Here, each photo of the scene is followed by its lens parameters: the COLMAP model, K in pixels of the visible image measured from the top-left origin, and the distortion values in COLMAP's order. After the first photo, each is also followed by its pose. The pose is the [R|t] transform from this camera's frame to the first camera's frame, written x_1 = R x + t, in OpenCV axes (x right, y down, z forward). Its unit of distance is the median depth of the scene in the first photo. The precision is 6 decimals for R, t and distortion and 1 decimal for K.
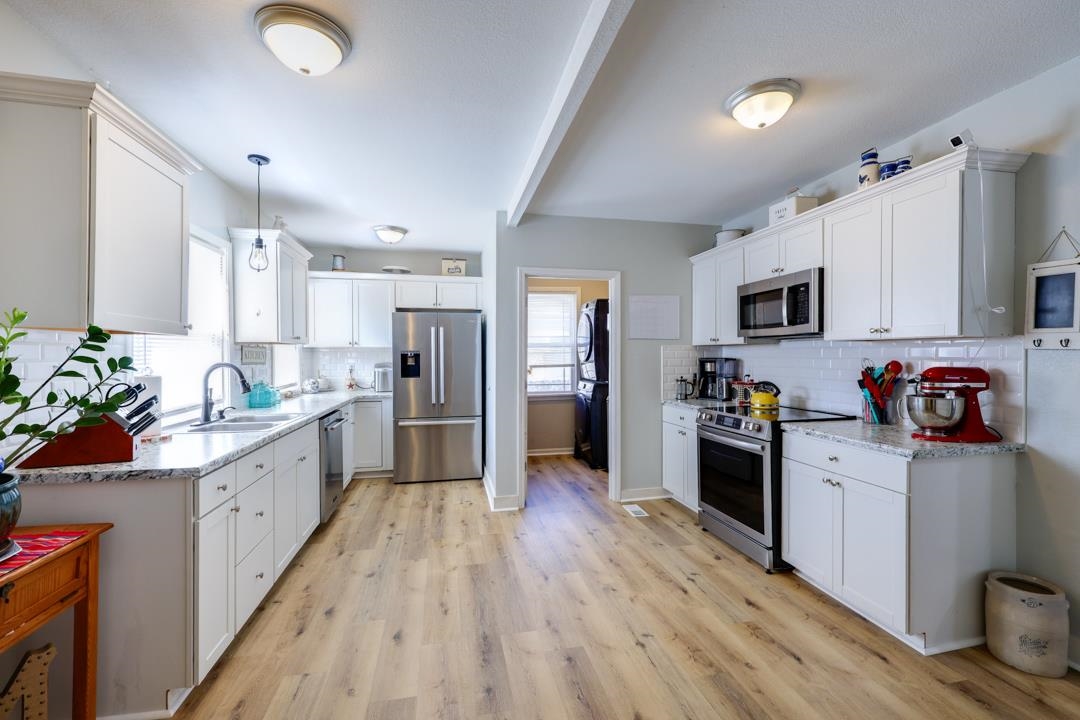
lens RADIAL K [[438.1, 0, 541.4], [0, 438.1, 362.8], [0, 0, 1]] dist [-0.000636, 0.000025]
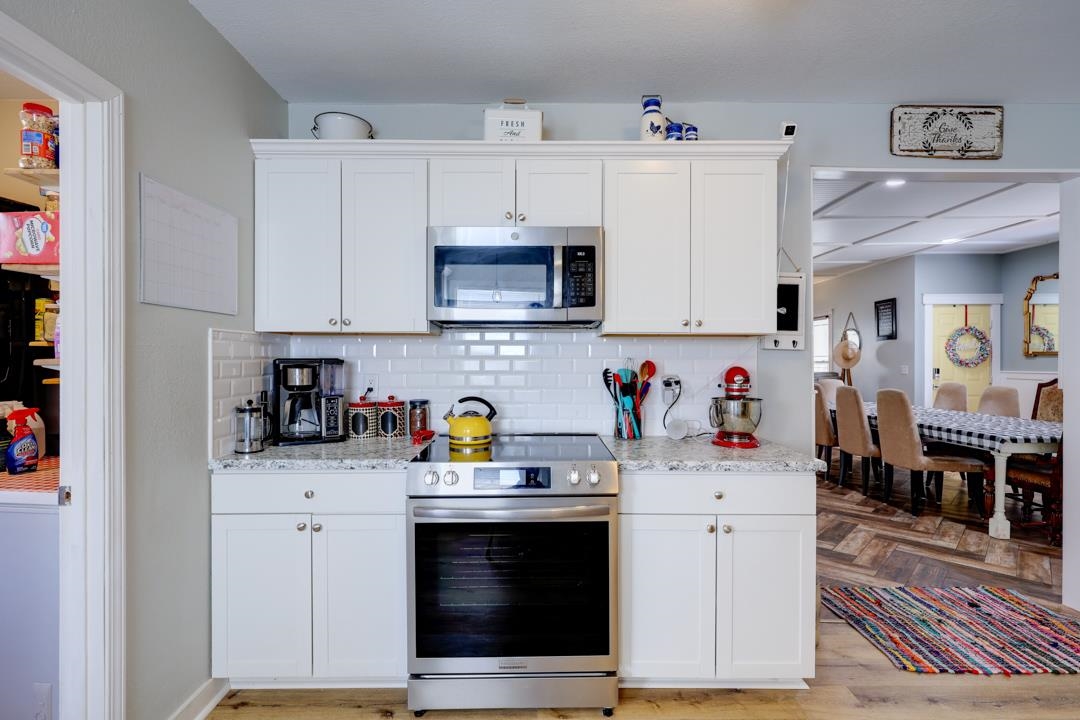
lens RADIAL K [[510.4, 0, 540.0], [0, 510.4, 360.0], [0, 0, 1]] dist [0.001330, 0.000342]
pose [[0.212031, -0.004155, 0.977254, -0.155265], [0.014356, 0.999896, 0.001136, -0.007865], [-0.977158, 0.013788, 0.212068, 0.781569]]
